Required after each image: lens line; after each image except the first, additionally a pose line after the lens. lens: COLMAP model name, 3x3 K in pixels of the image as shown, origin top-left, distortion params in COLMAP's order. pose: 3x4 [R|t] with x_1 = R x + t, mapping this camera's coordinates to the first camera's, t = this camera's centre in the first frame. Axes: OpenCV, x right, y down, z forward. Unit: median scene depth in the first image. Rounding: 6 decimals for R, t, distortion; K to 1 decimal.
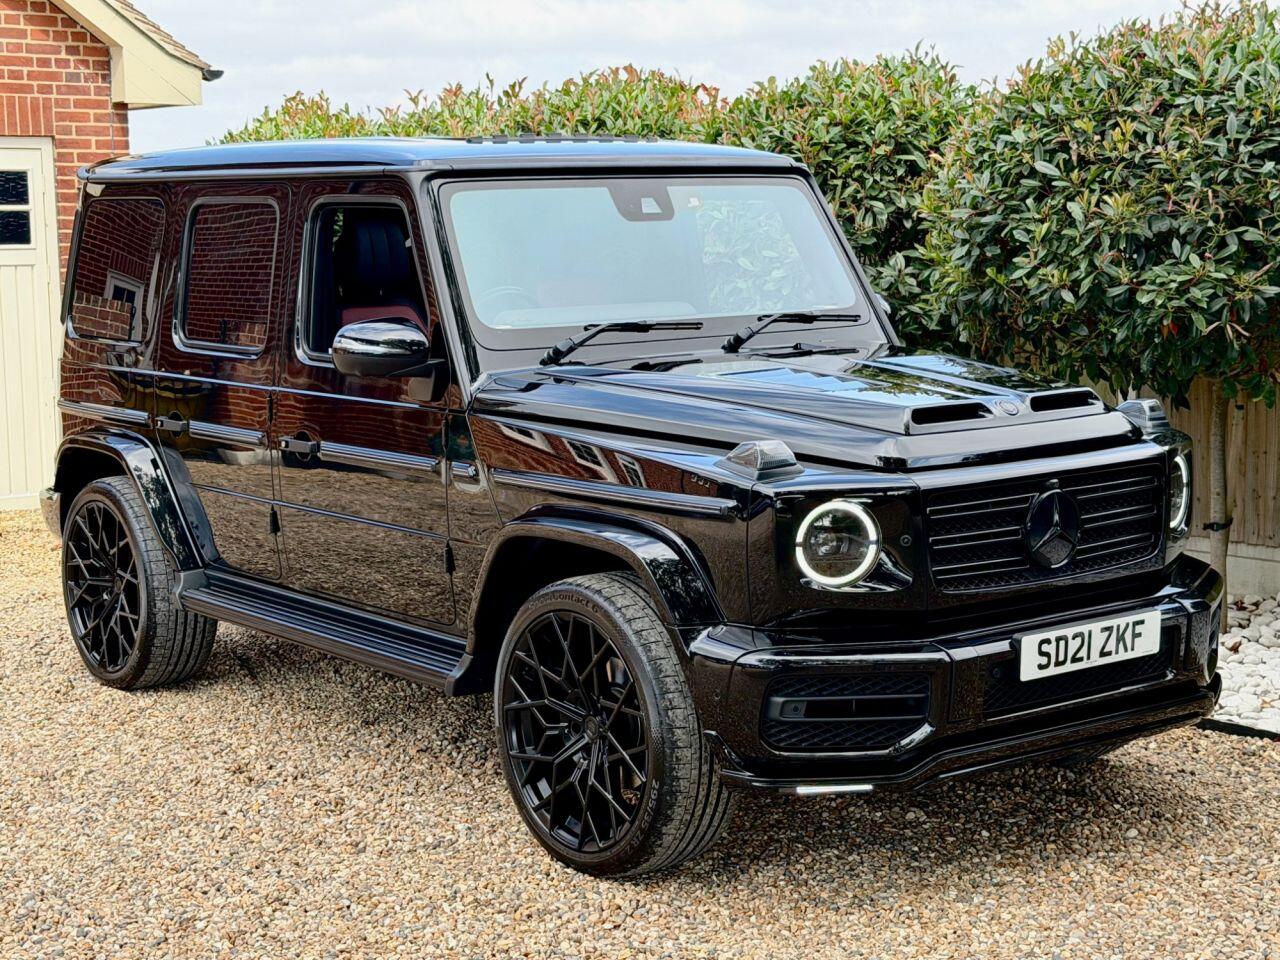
lens RADIAL K [[2200.6, 0, 637.4], [0, 2200.6, 479.6], [0, 0, 1]] dist [0.145111, 0.000000]
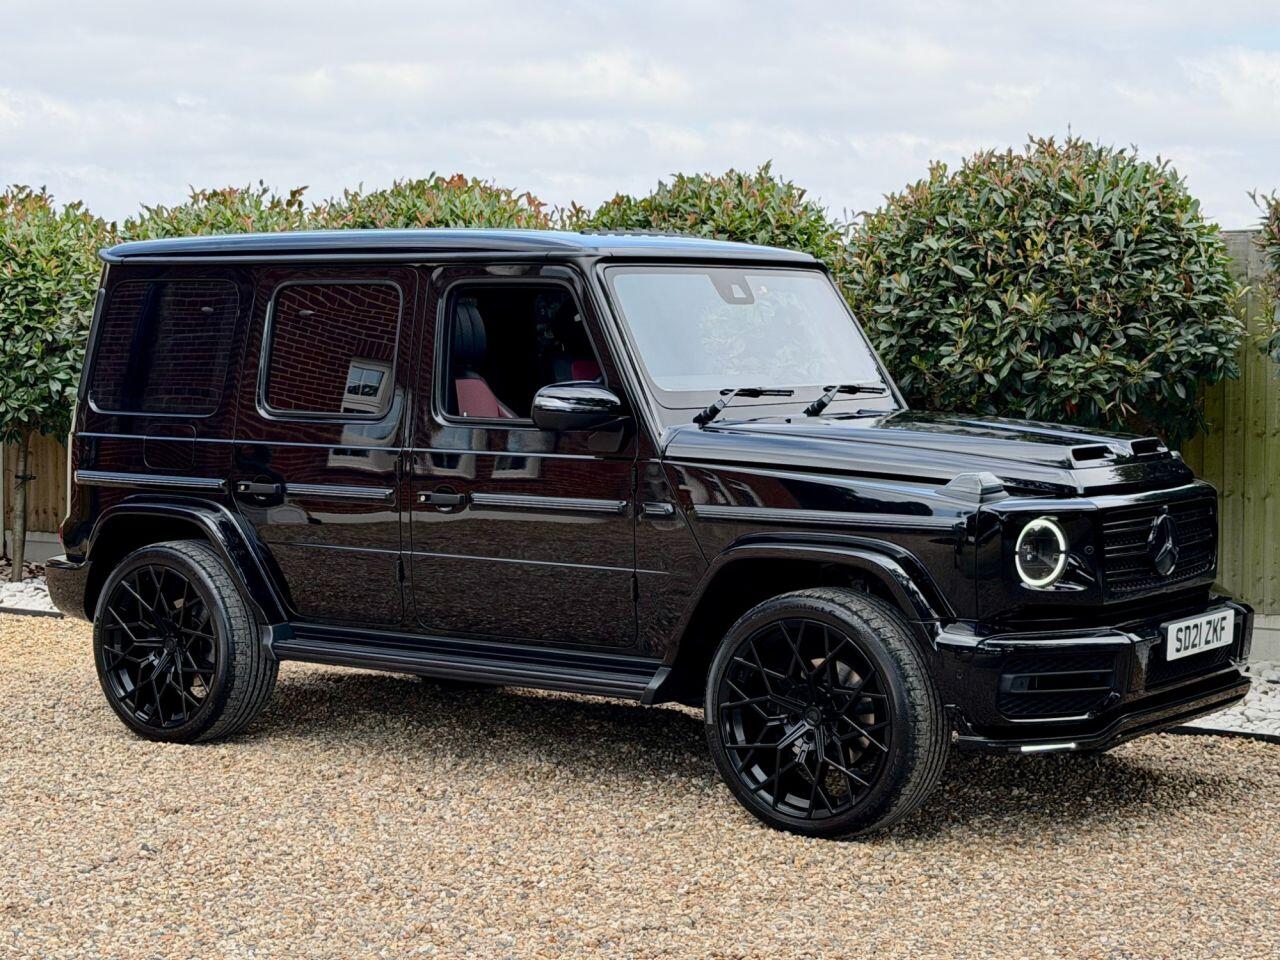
lens RADIAL K [[2468.4, 0, 651.0], [0, 2468.4, 481.7], [0, 0, 1]] dist [0.113089, 0.000000]
pose [[0.957340, -0.002763, 0.288949, -0.450899], [0.021329, 0.997902, -0.061125, 0.059707], [-0.288174, 0.064680, 0.955391, -0.245827]]
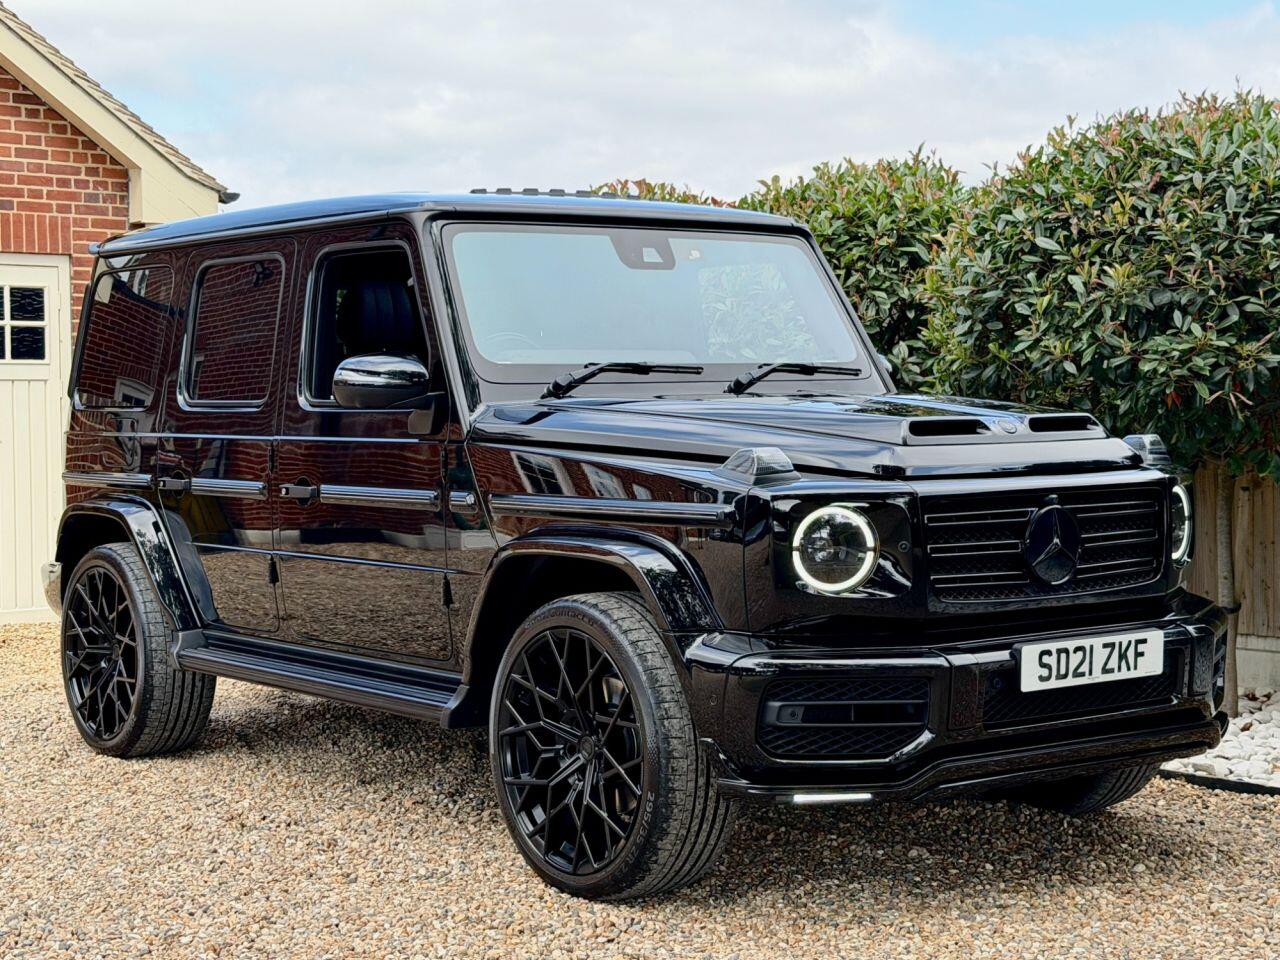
lens RADIAL K [[2200.6, 0, 632.1], [0, 2200.6, 475.0], [0, 0, 1]] dist [0.145111, 0.000000]
pose [[0.999947, 0.004040, -0.009482, 0.007453], [-0.004889, 0.995813, -0.091285, 0.073855], [0.009074, 0.091326, 0.995780, 0.006365]]
